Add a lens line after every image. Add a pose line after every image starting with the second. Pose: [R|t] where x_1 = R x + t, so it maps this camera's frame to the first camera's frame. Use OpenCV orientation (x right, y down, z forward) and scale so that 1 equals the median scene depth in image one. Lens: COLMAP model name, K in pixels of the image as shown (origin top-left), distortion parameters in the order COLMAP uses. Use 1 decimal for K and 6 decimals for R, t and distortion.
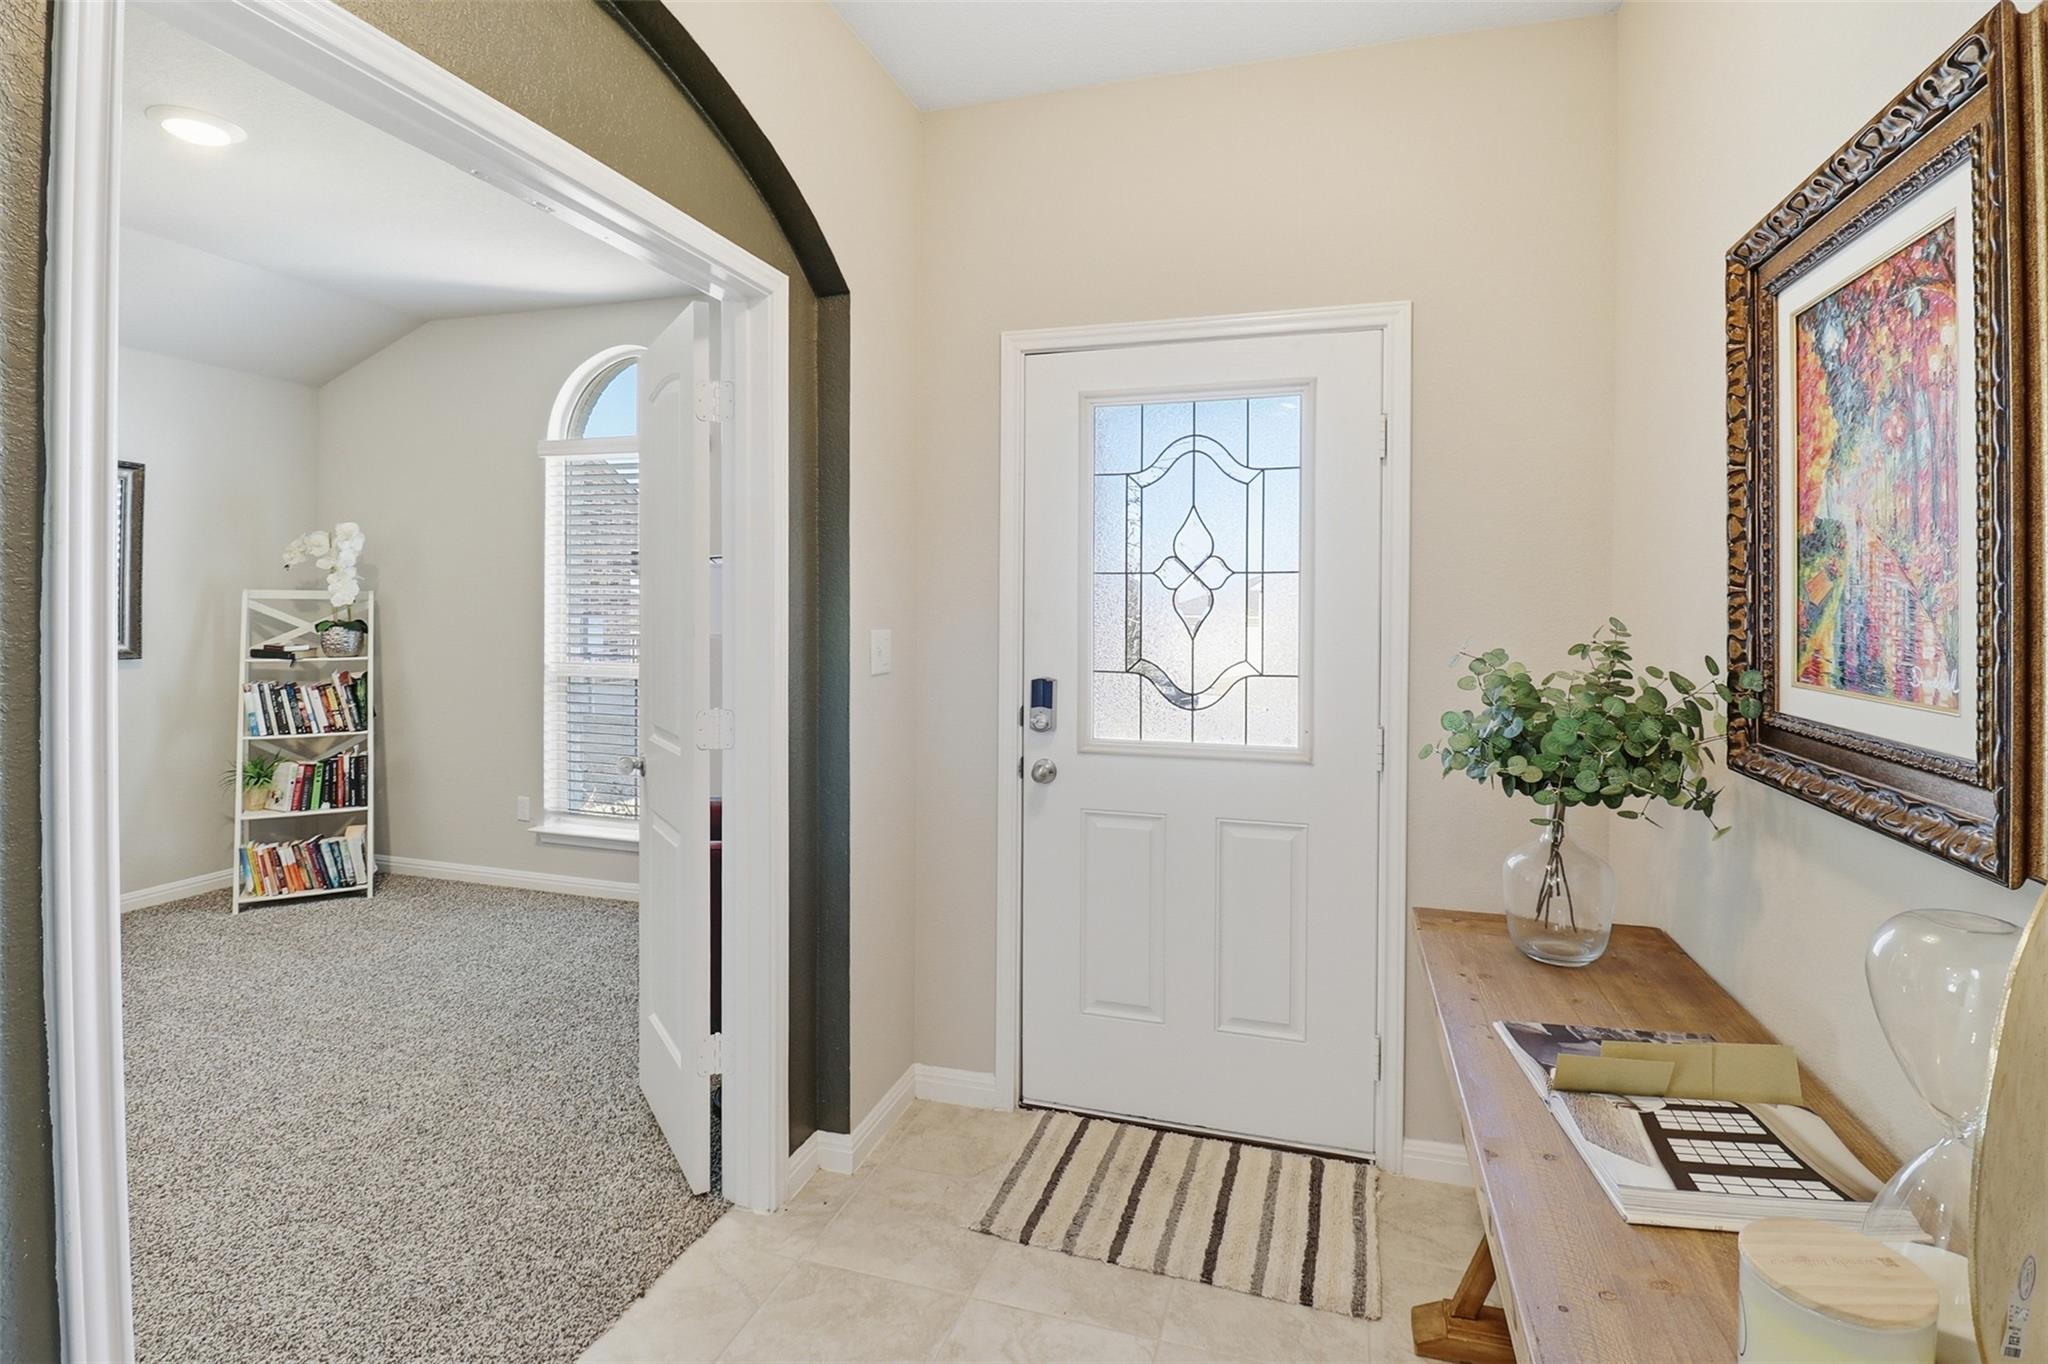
lens RADIAL K [[990.4, 0, 1040.3], [0, 990.4, 604.4], [0, 0, 1]] dist [-0.017404, -0.000348]
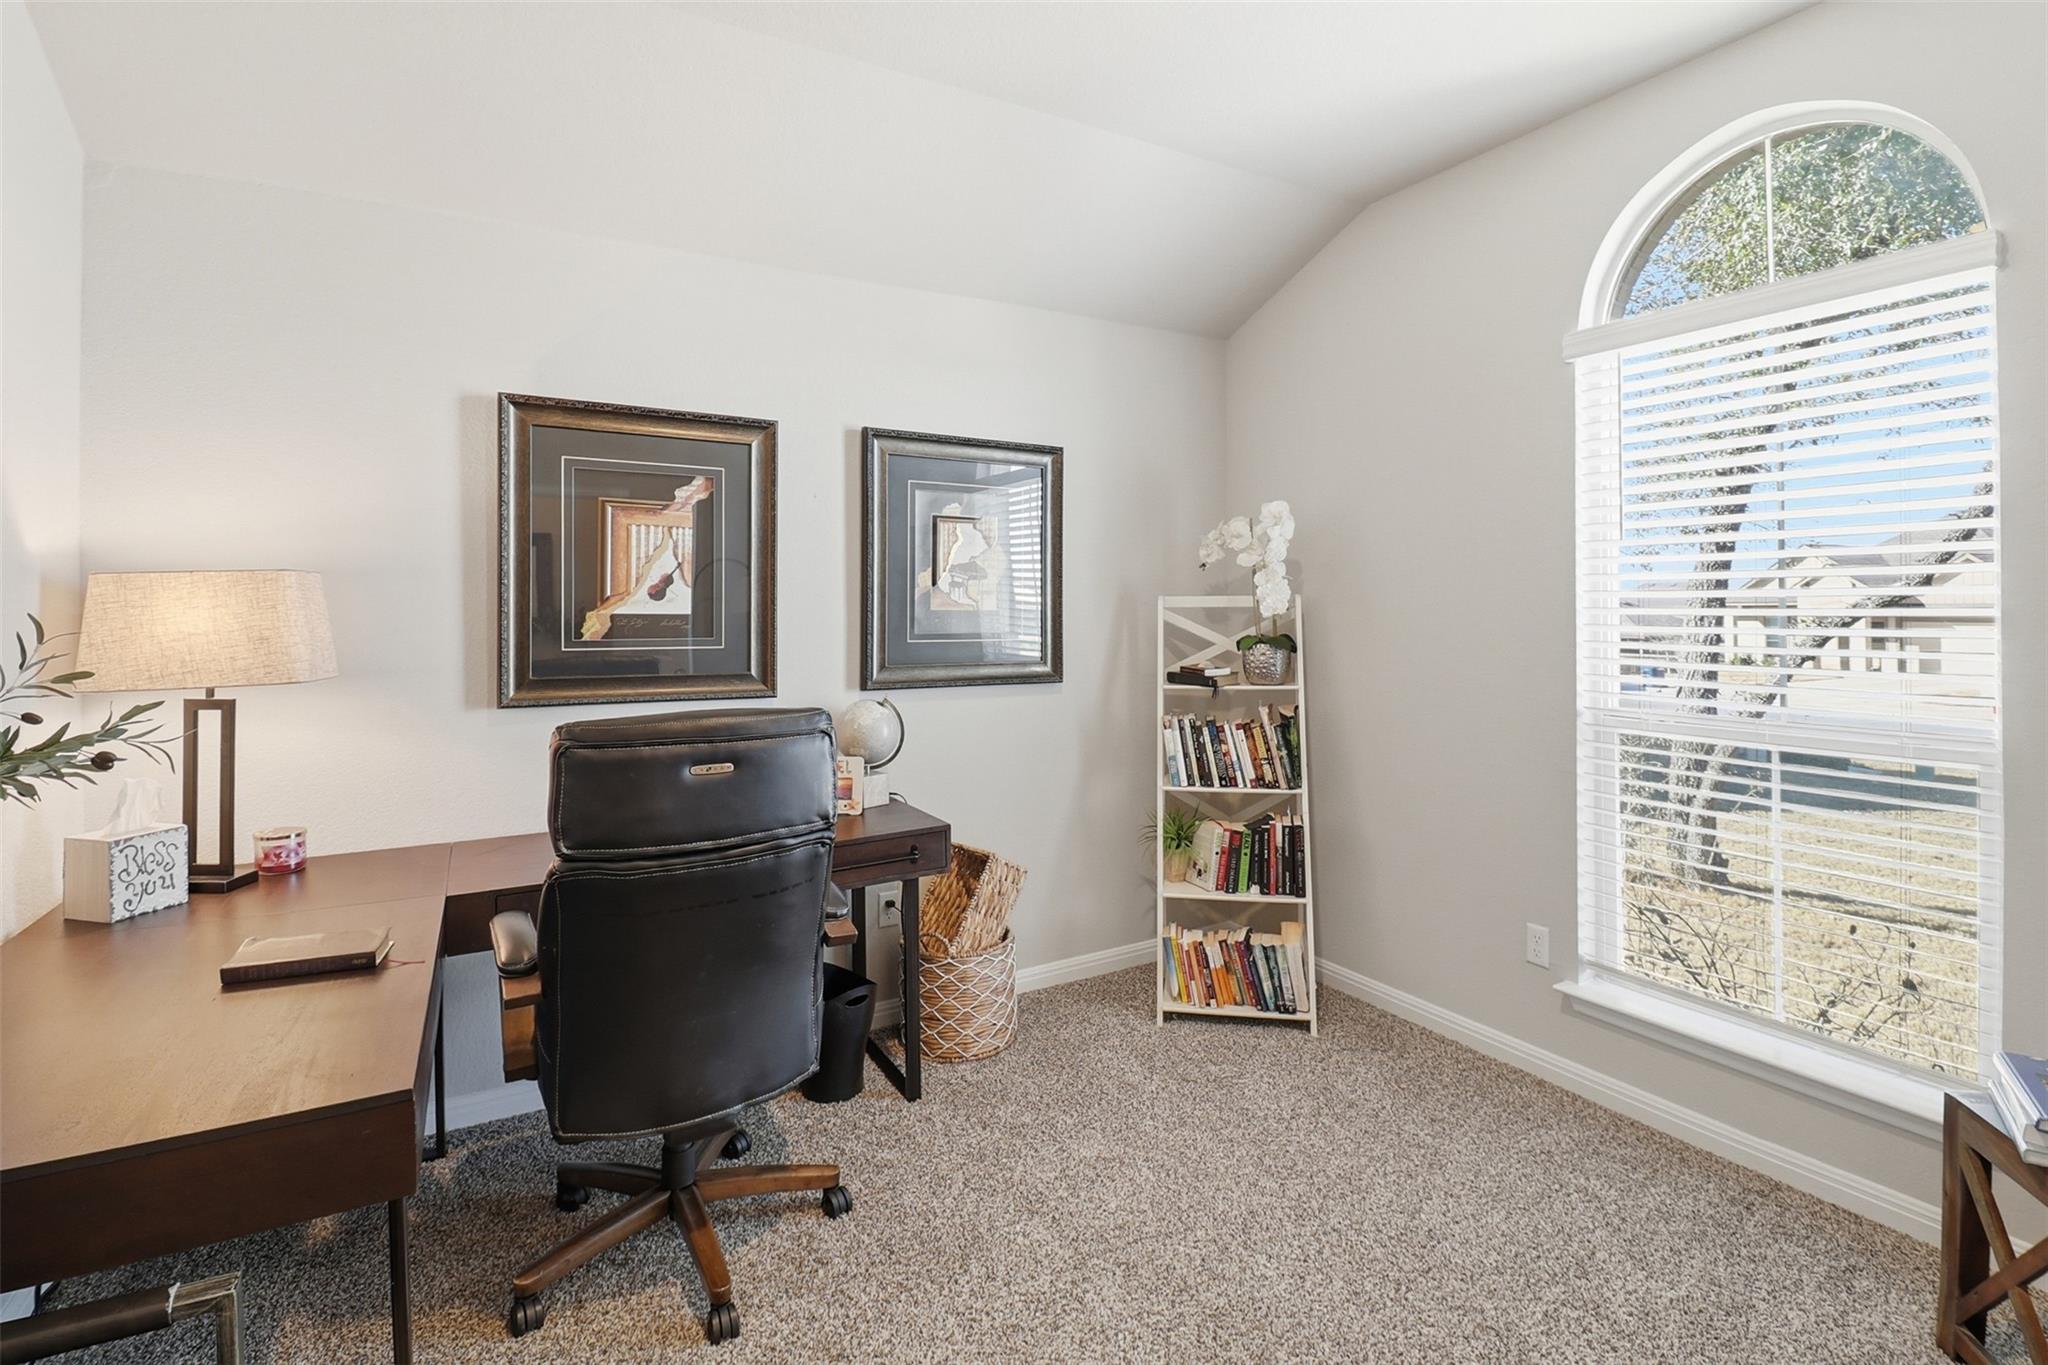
lens RADIAL K [[990.4, 0, 1040.3], [0, 990.4, 604.9], [0, 0, 1]] dist [-0.017404, -0.000348]
pose [[0.721194, -0.017972, -0.692500, -0.330359], [0.013437, 0.999838, -0.011955, 0.000018], [0.692603, -0.000683, 0.721318, 0.357347]]
